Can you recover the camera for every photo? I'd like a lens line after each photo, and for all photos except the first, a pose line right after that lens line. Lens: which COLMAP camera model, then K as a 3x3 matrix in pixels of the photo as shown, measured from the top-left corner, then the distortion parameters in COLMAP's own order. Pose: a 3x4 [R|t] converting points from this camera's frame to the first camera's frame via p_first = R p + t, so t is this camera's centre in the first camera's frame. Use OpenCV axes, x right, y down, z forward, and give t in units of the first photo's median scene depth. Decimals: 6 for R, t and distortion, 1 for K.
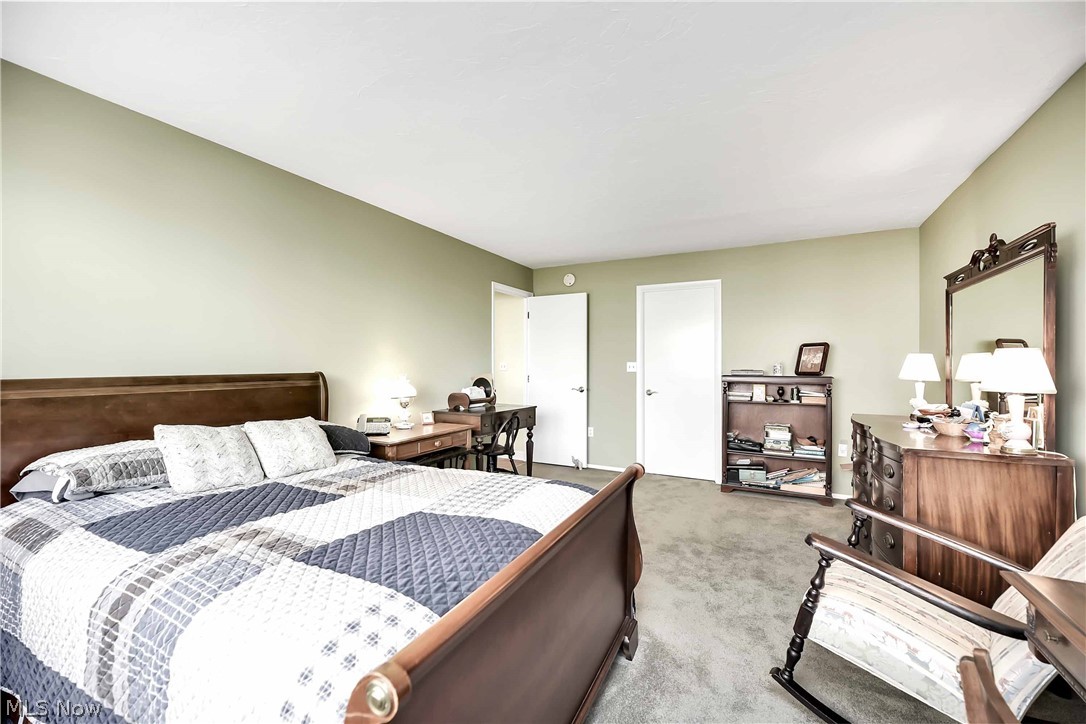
lens RADIAL K [[435.8, 0, 542.1], [0, 435.8, 363.4], [0, 0, 1]] dist [0.004113, 0.000197]
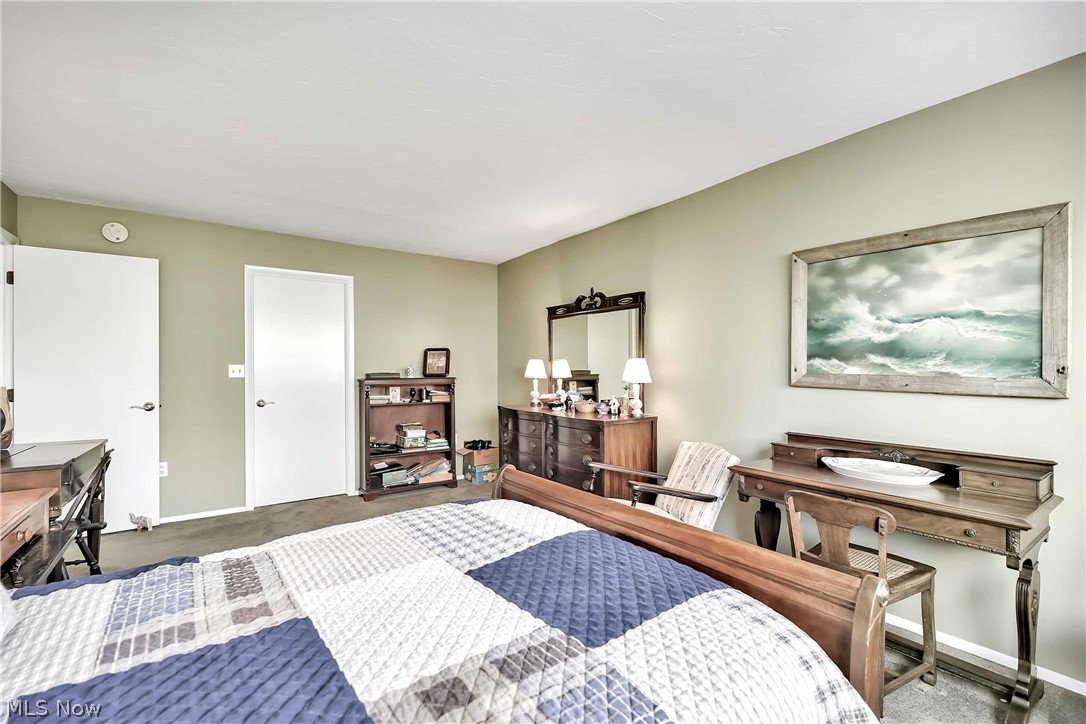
lens RADIAL K [[473.7, 0, 542.9], [0, 473.7, 362.9], [0, 0, 1]] dist [-0.000378, -0.000242]
pose [[0.448829, 0.004469, 0.893606, -0.355776], [0.000286, 0.999987, -0.005144, -0.002125], [-0.893618, 0.002564, 0.448822, 0.201499]]
